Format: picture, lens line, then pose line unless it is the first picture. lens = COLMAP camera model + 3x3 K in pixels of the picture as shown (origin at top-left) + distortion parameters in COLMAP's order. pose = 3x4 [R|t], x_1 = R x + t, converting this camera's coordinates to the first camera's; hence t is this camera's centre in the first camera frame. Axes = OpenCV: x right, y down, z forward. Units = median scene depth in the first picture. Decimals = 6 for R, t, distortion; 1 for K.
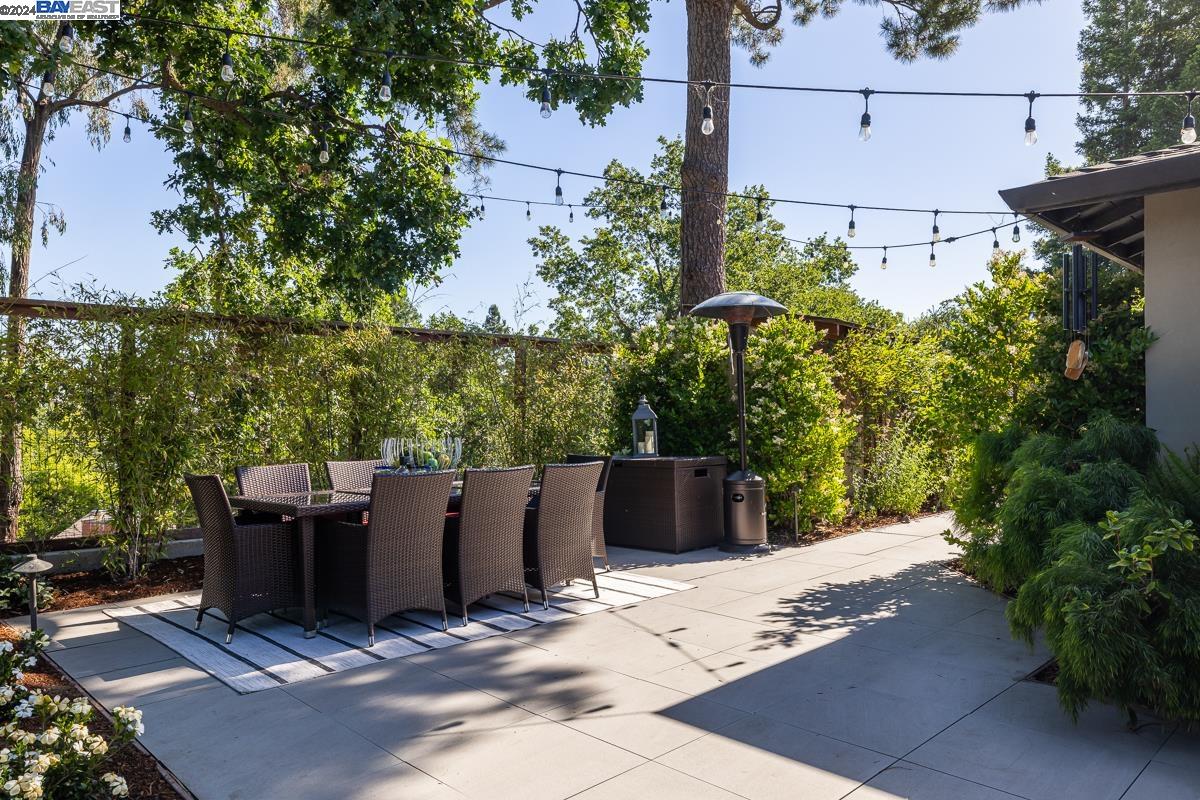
lens RADIAL K [[801.5, 0, 600.0], [0, 801.5, 400.0], [0, 0, 1]] dist [0.002400, -0.001371]
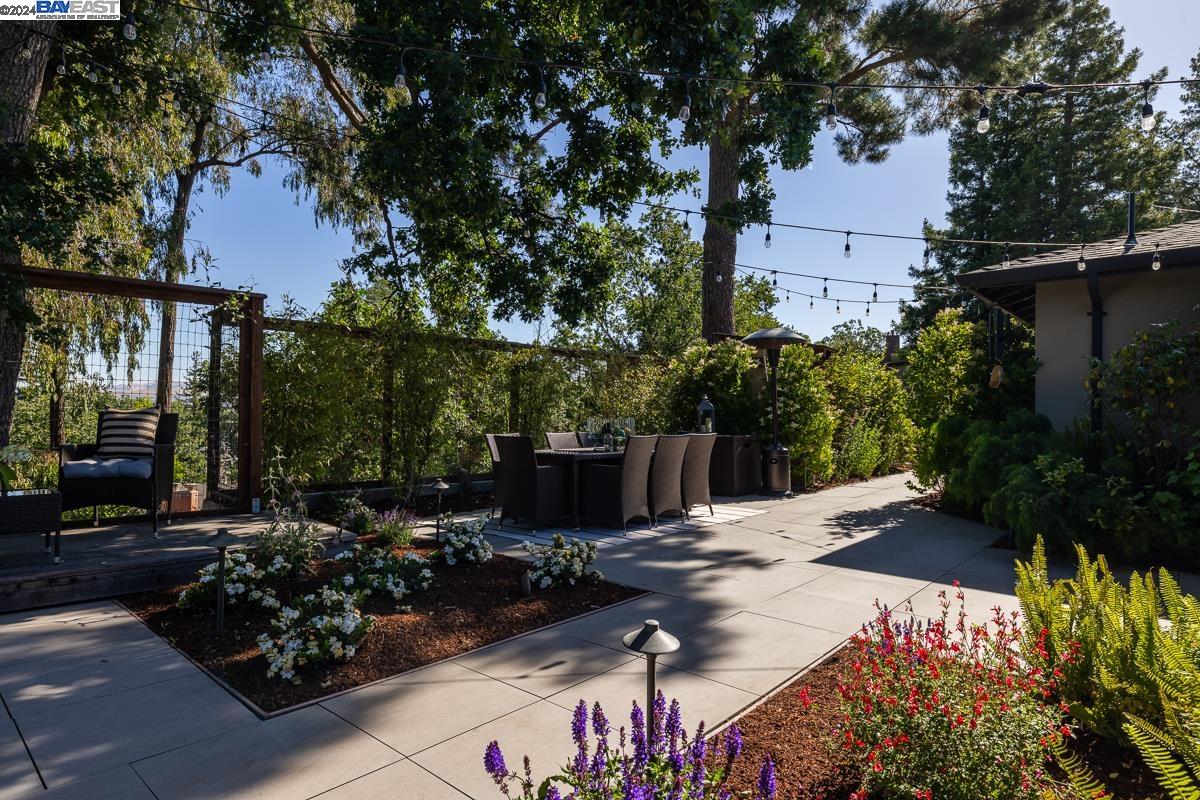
lens RADIAL K [[655.6, 0, 600.0], [0, 655.6, 400.0], [0, 0, 1]] dist [0.000034, 0.001123]
pose [[0.997475, 0.014786, 0.069458, -0.200660], [-0.014732, 0.999891, -0.001284, 0.008312], [-0.069470, 0.000257, 0.997584, -0.191119]]
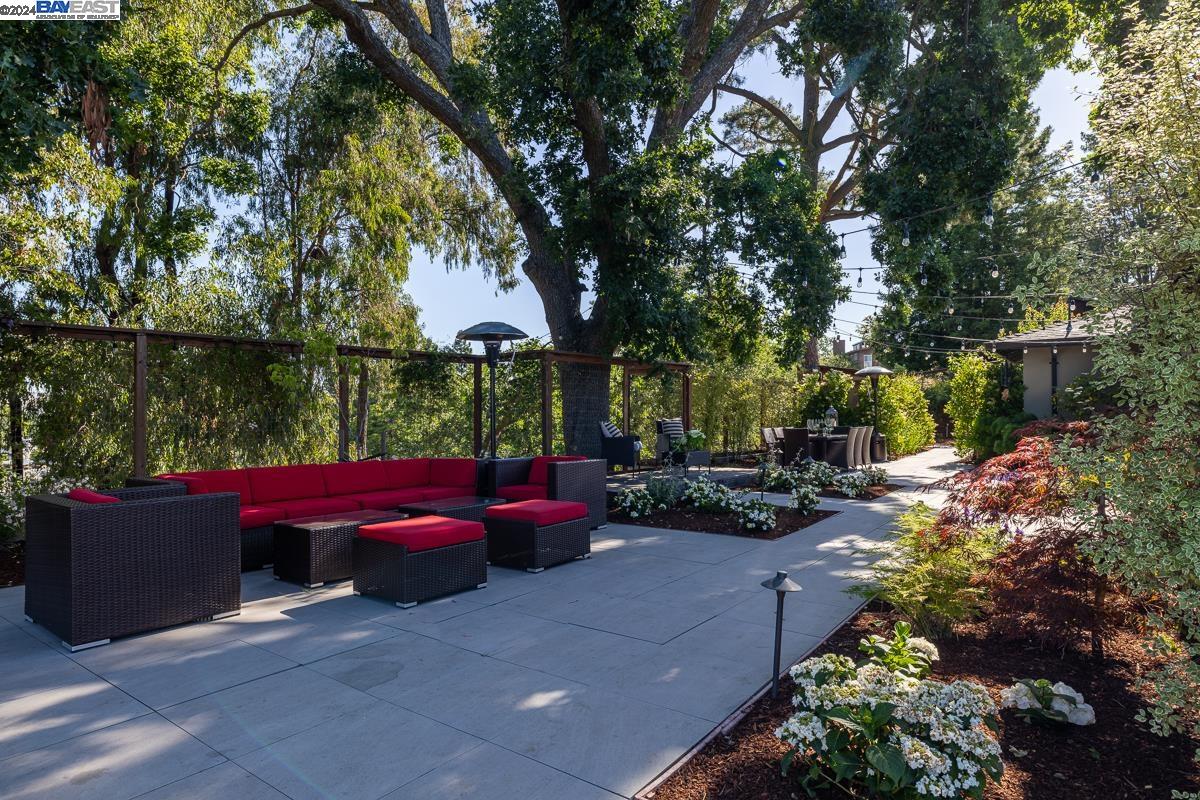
lens RADIAL K [[668.5, 0, 600.0], [0, 668.5, 400.0], [0, 0, 1]] dist [-0.004625, -0.001069]
pose [[0.985899, 0.003230, 0.167312, -0.899509], [-0.002272, 0.999980, -0.005917, -0.004449], [-0.167328, 0.005454, 0.985886, -0.847984]]
